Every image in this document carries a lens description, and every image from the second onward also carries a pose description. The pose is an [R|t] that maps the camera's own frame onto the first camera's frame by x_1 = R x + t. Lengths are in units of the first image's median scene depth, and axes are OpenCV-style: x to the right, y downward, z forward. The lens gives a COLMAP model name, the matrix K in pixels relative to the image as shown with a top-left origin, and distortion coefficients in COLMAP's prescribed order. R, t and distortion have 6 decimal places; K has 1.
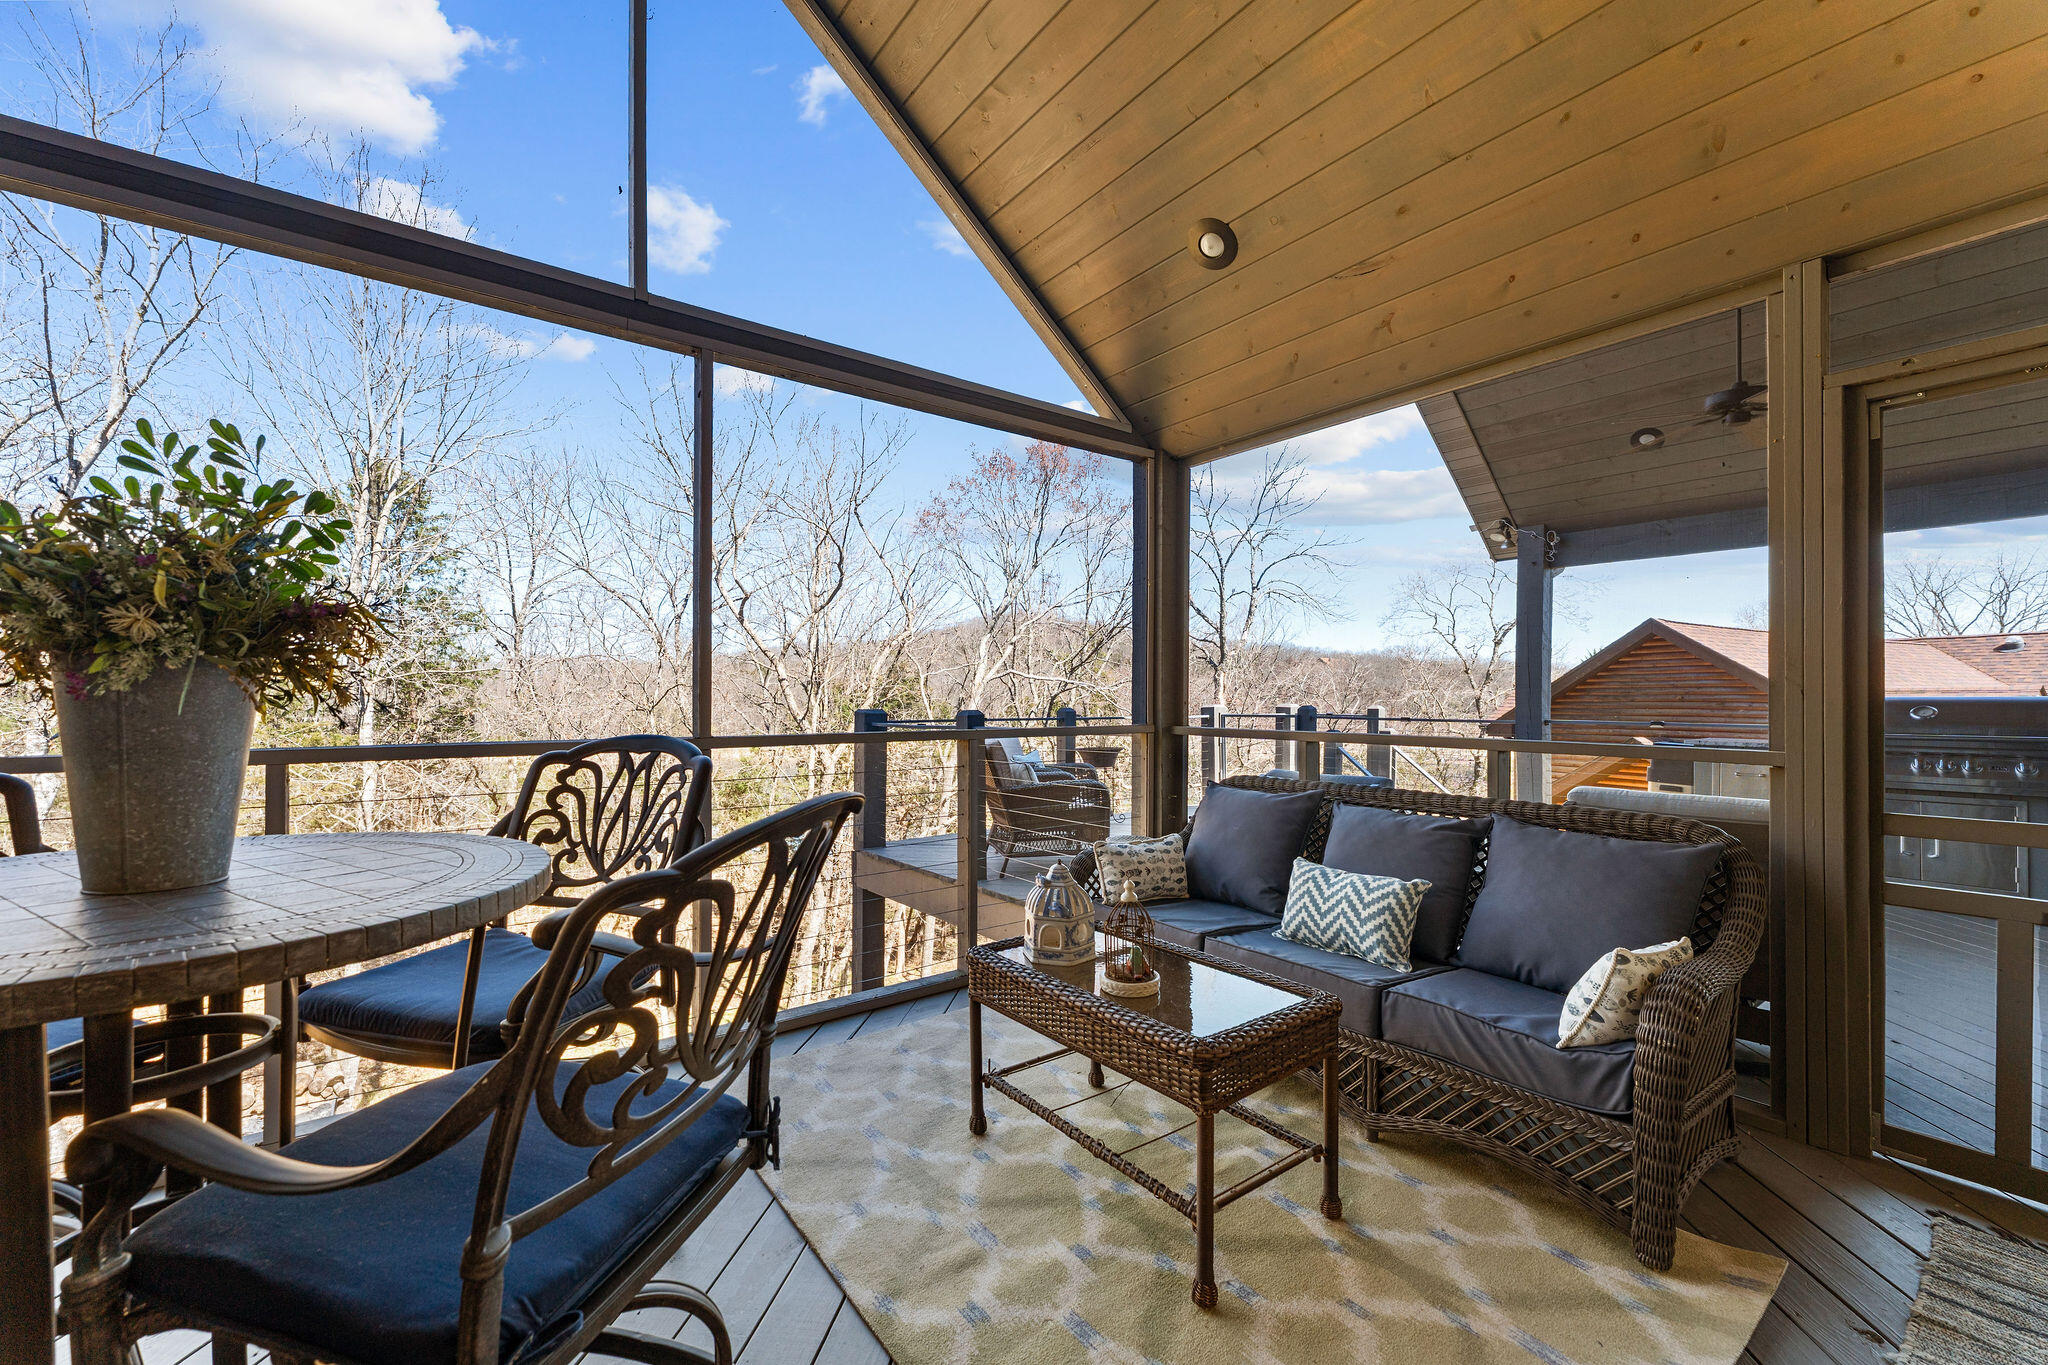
lens RADIAL K [[814.1, 0, 1021.4], [0, 814.1, 693.4], [0, 0, 1]] dist [0.001653, -0.000995]
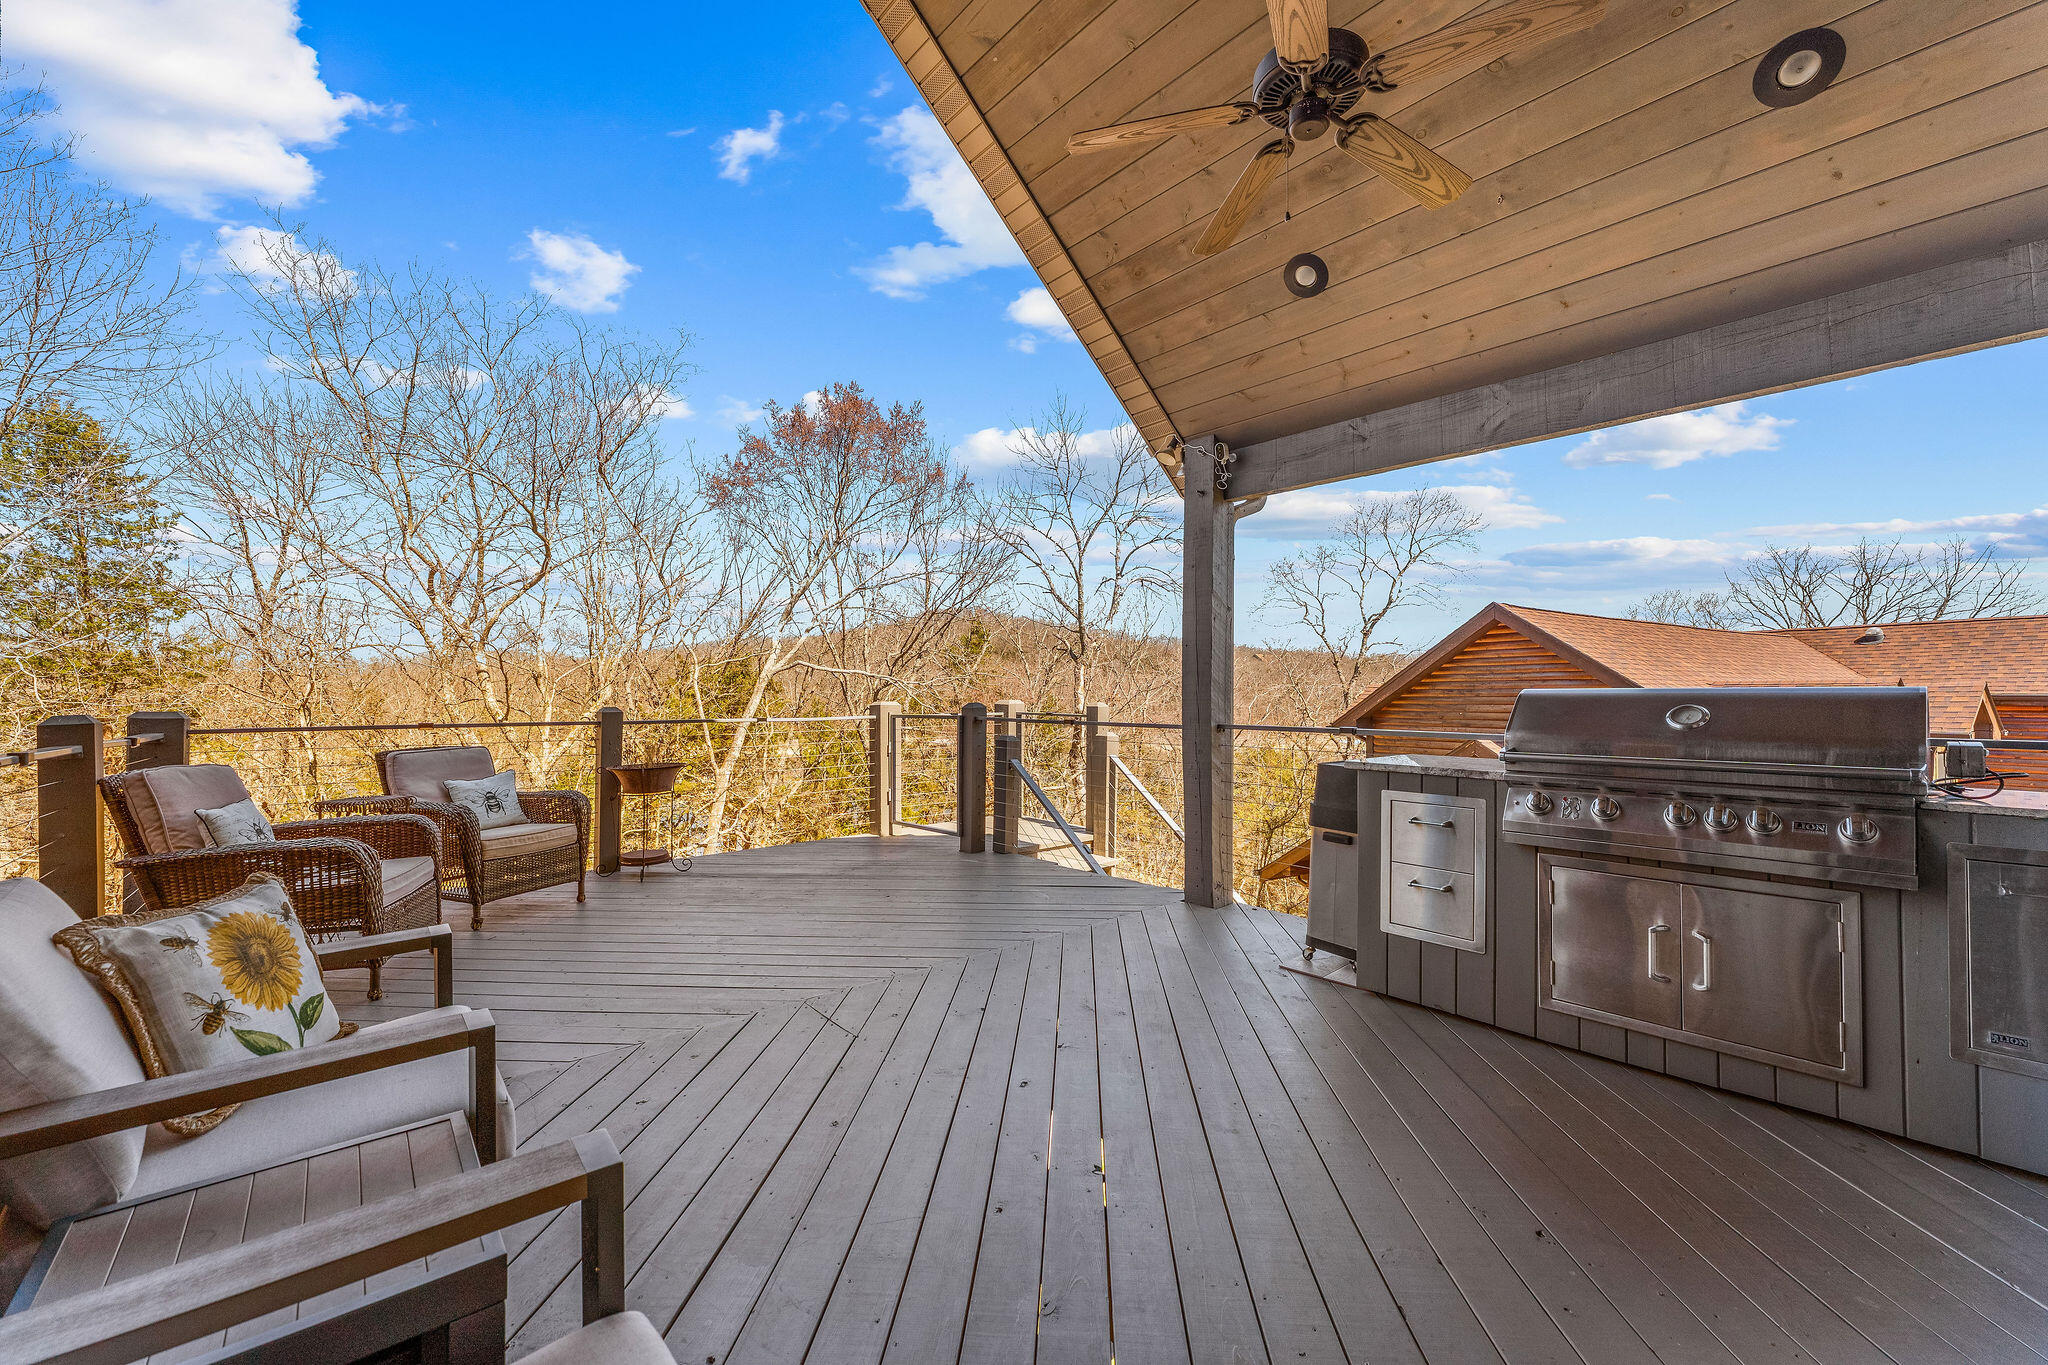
lens RADIAL K [[814.1, 0, 1020.2], [0, 814.1, 681.2], [0, 0, 1]] dist [0.001653, -0.000995]
pose [[0.997451, 0.000151, 0.071356, 0.195446], [0.000499, 0.999959, -0.009095, 0.001383], [-0.071354, 0.009108, 0.997409, 0.153126]]
